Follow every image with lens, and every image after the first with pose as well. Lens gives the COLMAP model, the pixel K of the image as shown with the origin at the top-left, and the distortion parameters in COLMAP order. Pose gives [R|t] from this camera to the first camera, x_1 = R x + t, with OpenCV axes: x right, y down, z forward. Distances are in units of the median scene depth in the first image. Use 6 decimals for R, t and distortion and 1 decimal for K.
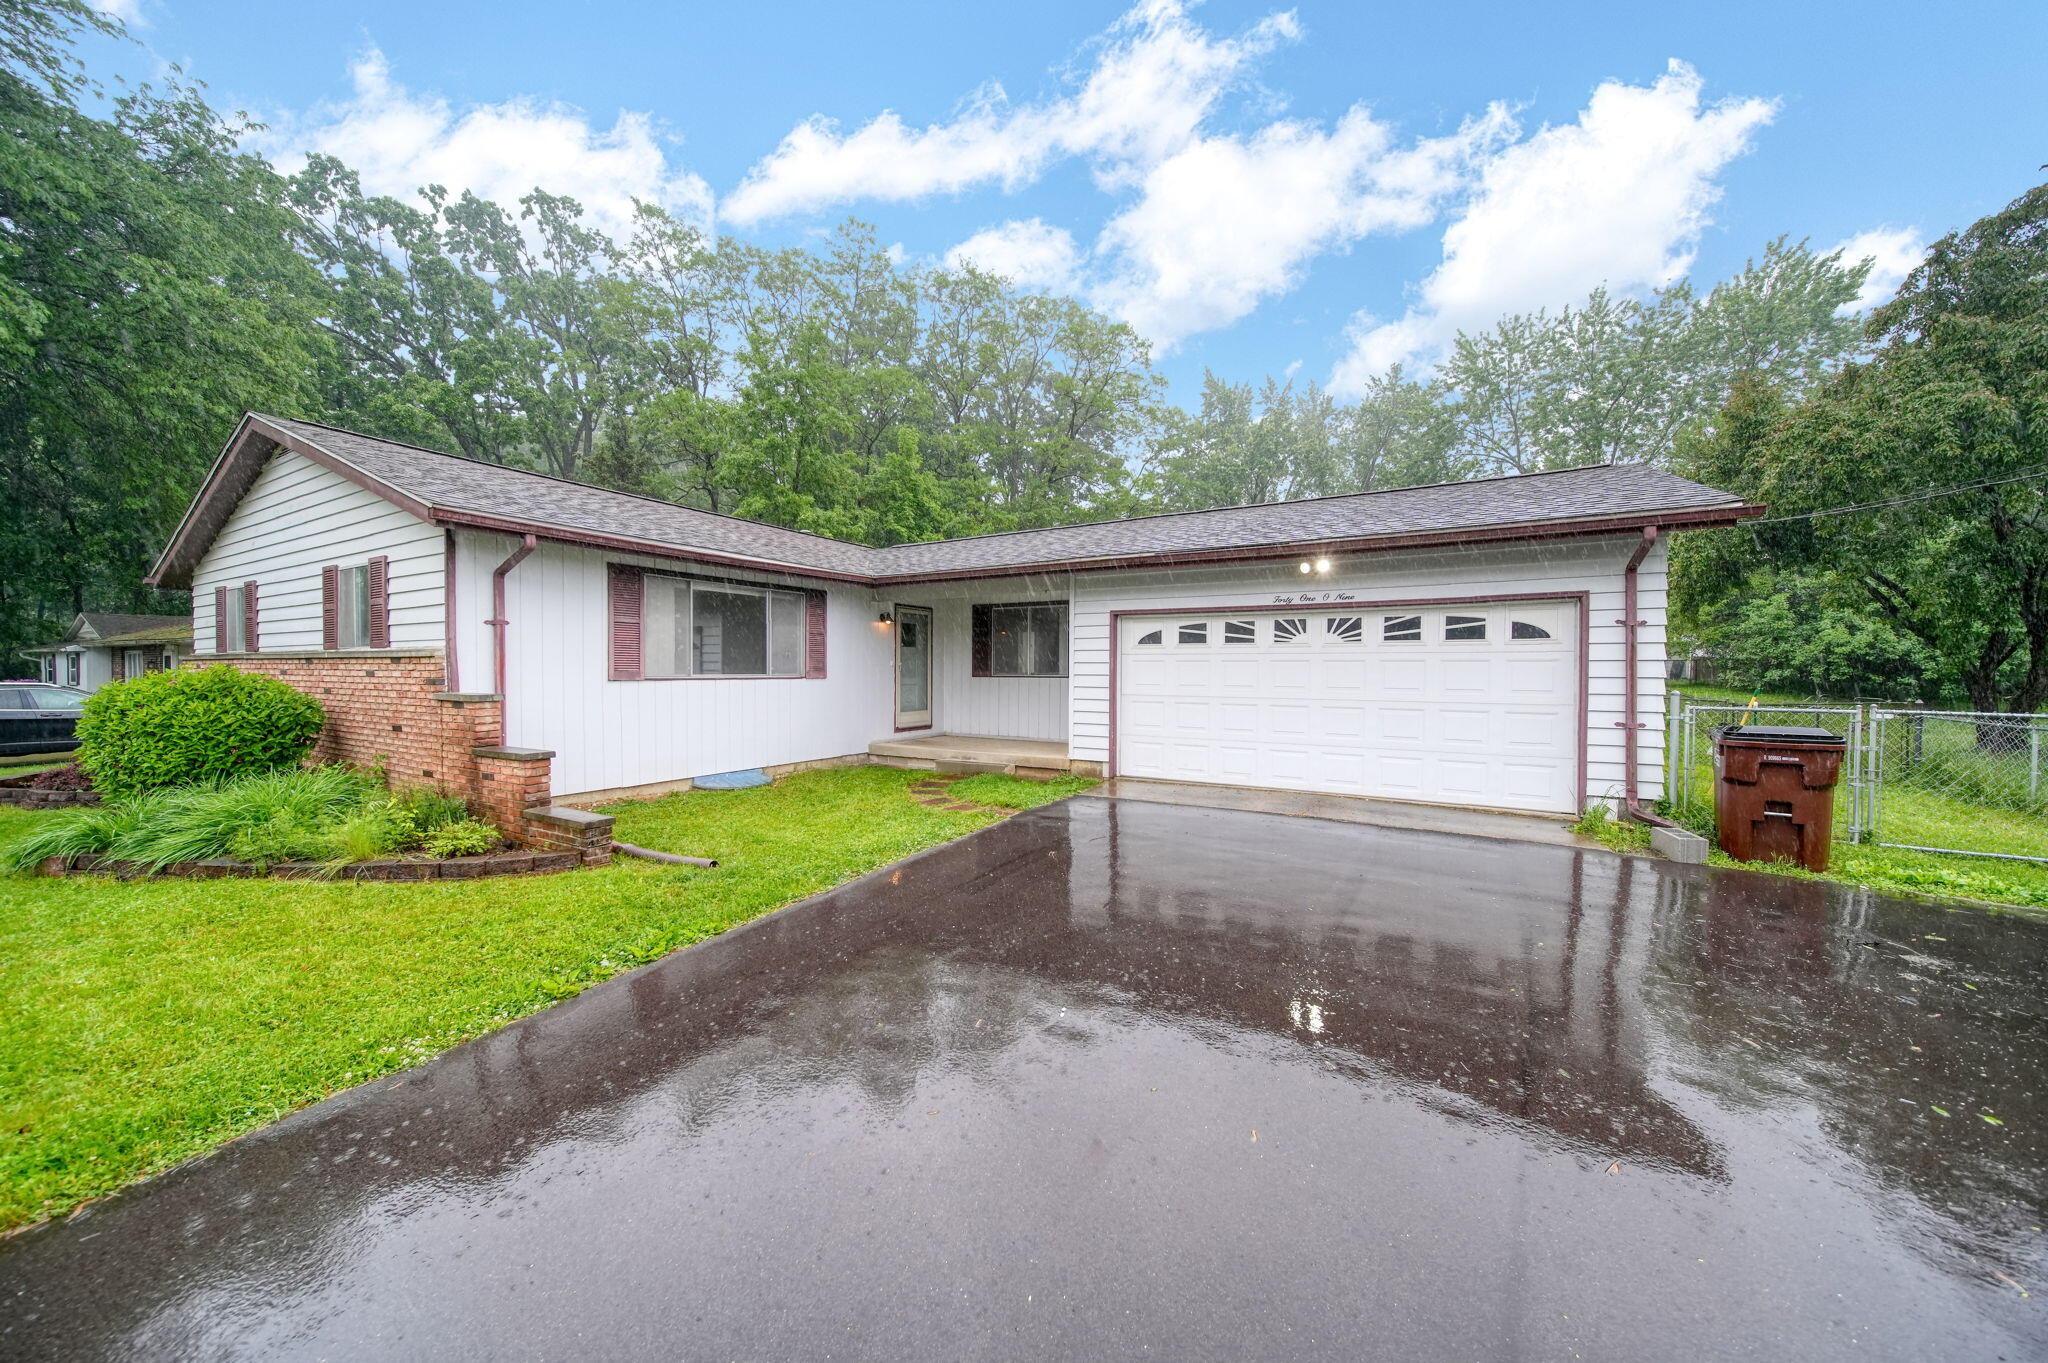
lens RADIAL K [[721.4, 0, 1021.4], [0, 721.4, 687.7], [0, 0, 1]] dist [0.002101, -0.001638]
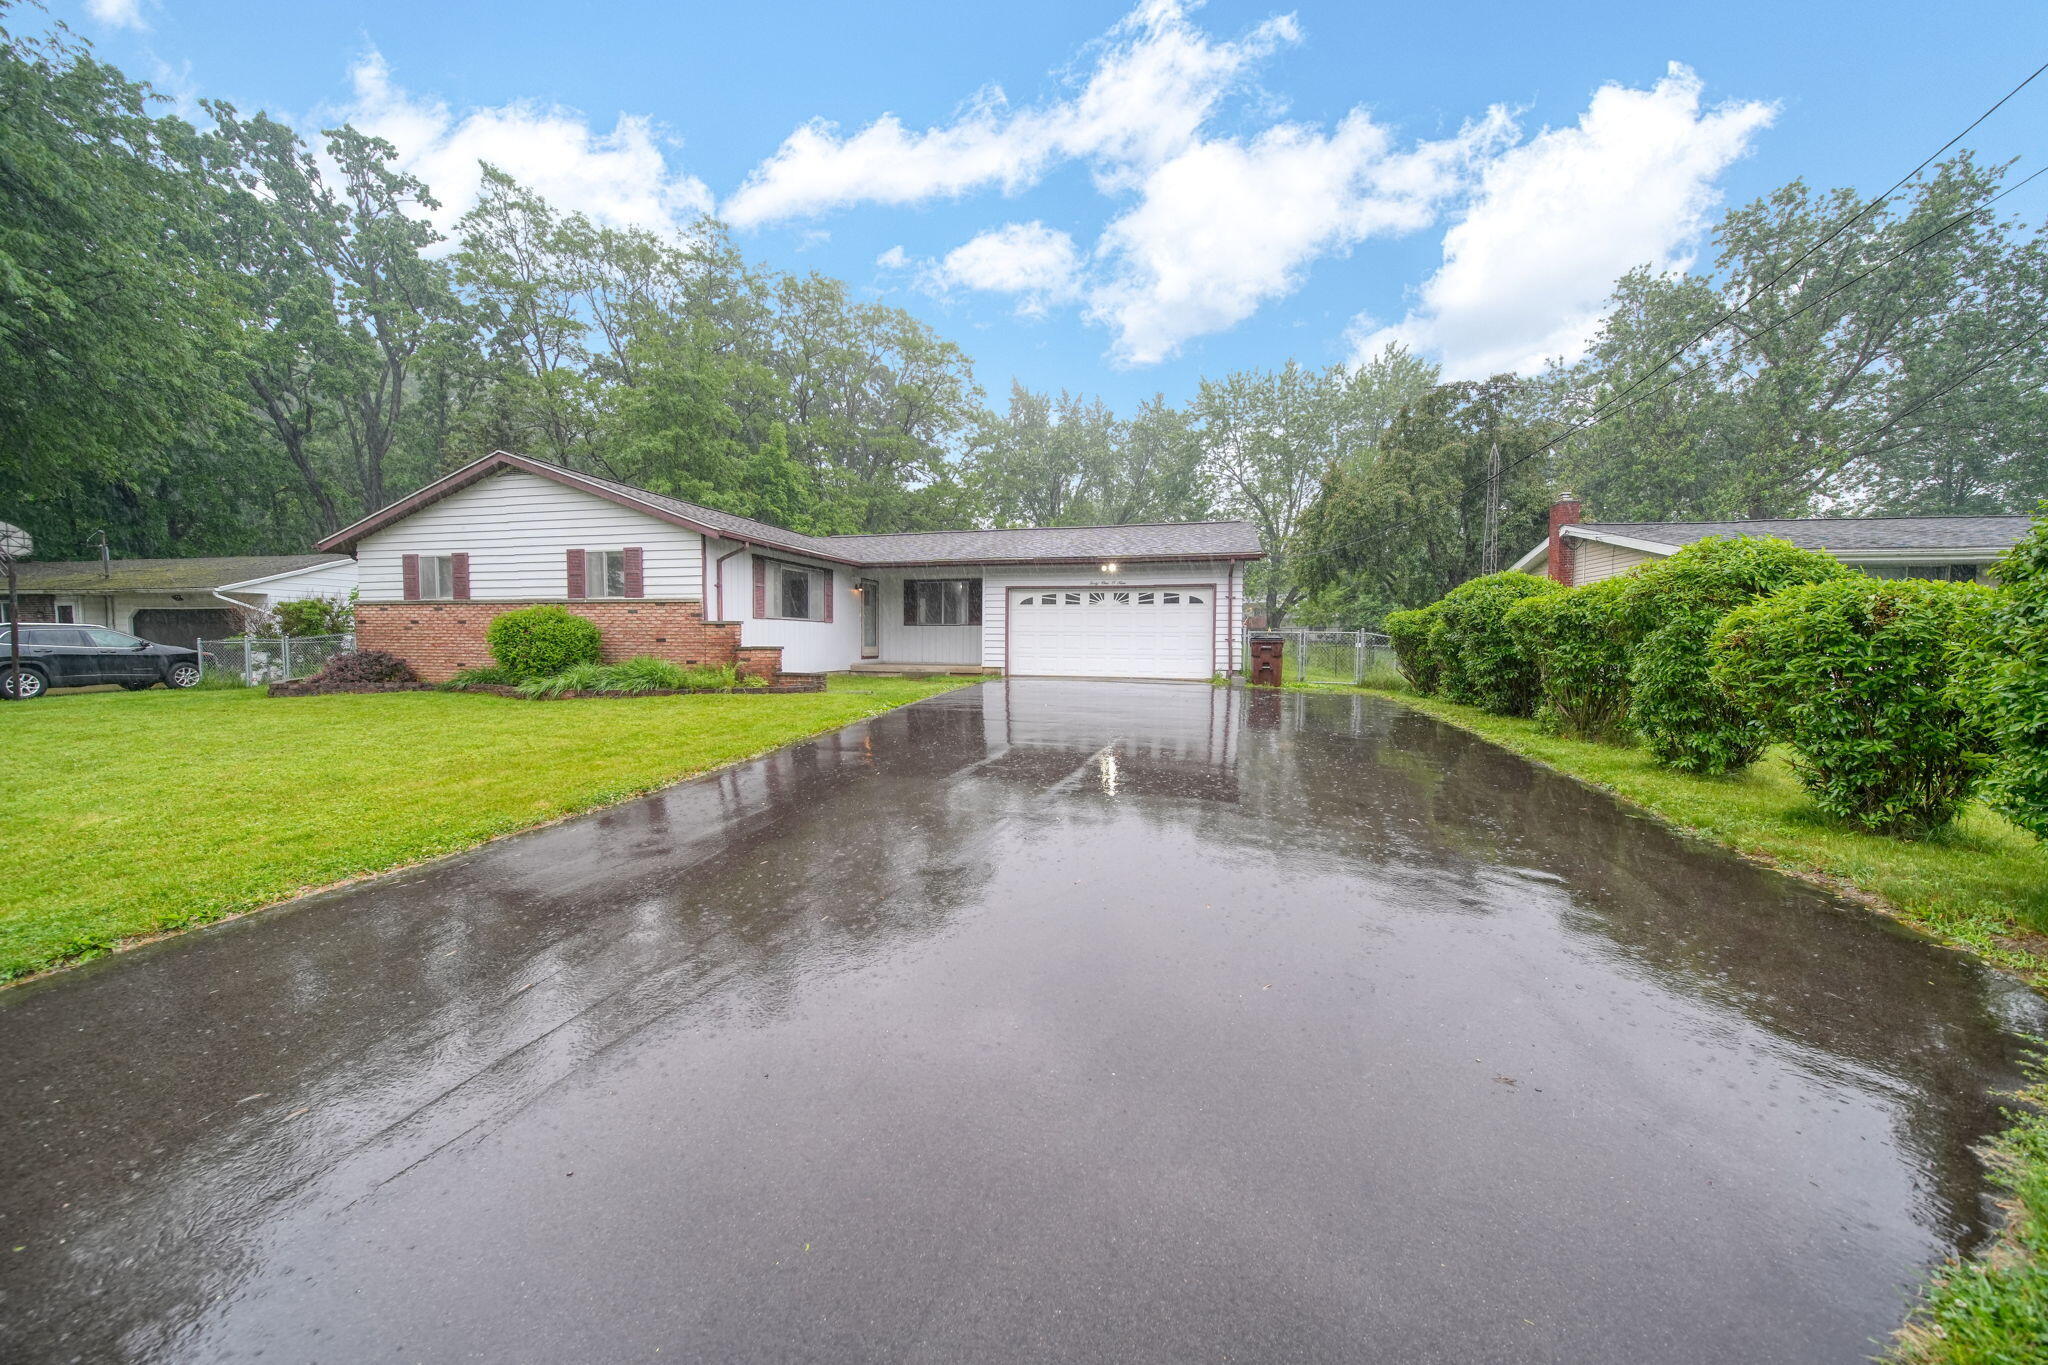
lens RADIAL K [[721.4, 0, 1021.4], [0, 721.4, 688.7], [0, 0, 1]] dist [0.002101, -0.001638]
pose [[0.960249, -0.015010, 0.278743, -0.359575], [0.003739, 0.999155, 0.040923, 0.081046], [-0.279121, -0.038254, 0.959494, -0.806073]]
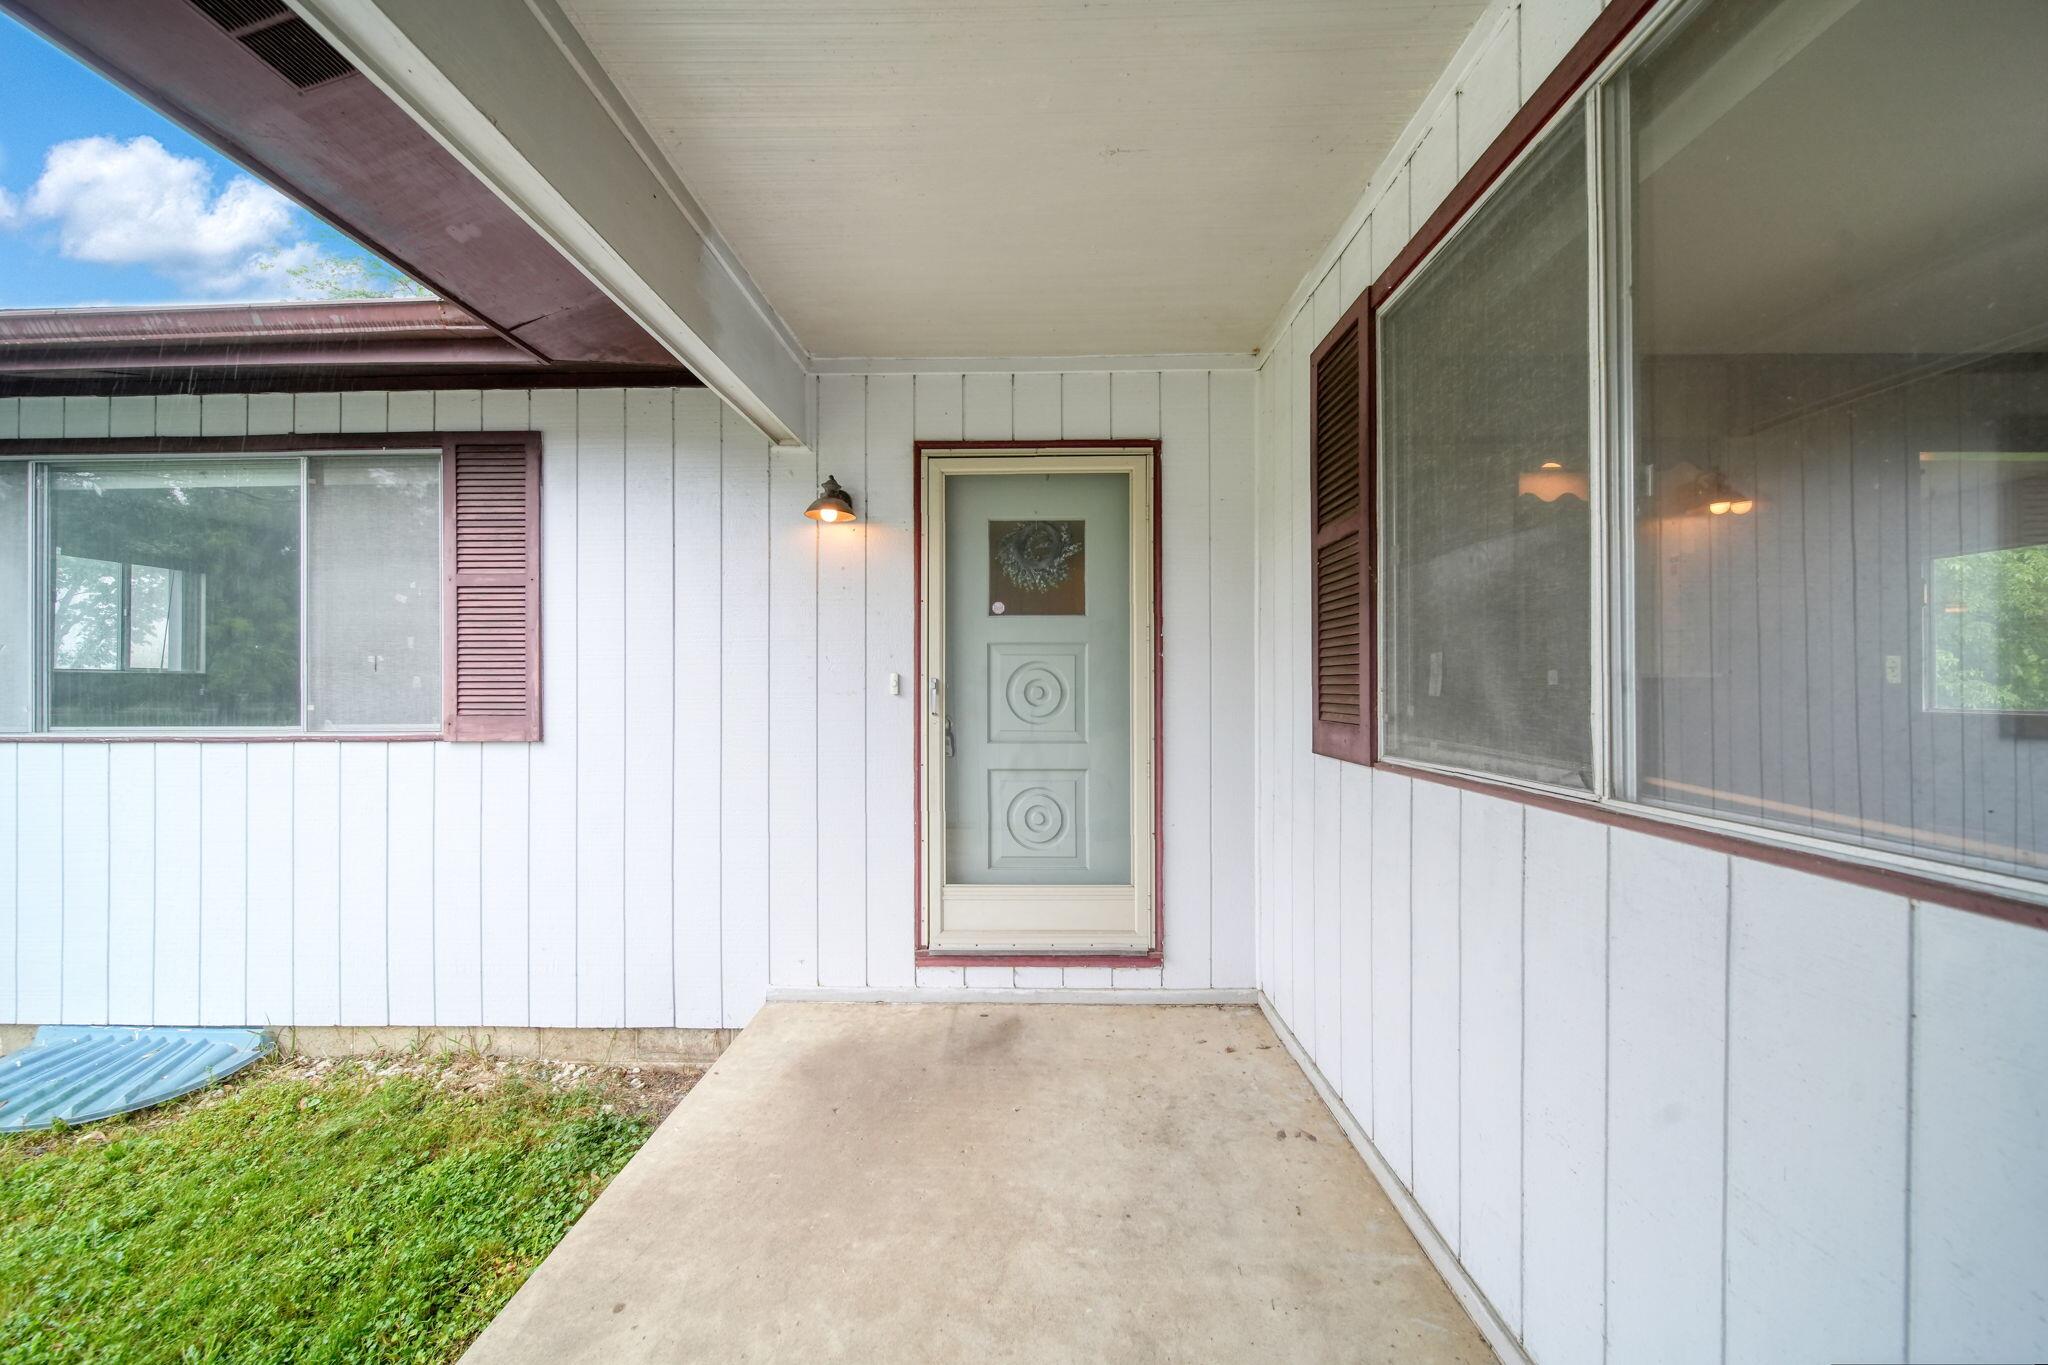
lens RADIAL K [[721.4, 0, 1021.4], [0, 721.4, 688.7], [0, 0, 1]] dist [0.002101, -0.001638]
pose [[0.486955, -0.003631, -0.873420, 0.073556], [-0.018324, 0.999729, -0.014372, -0.037137], [0.873235, 0.023003, 0.486756, 1.156508]]
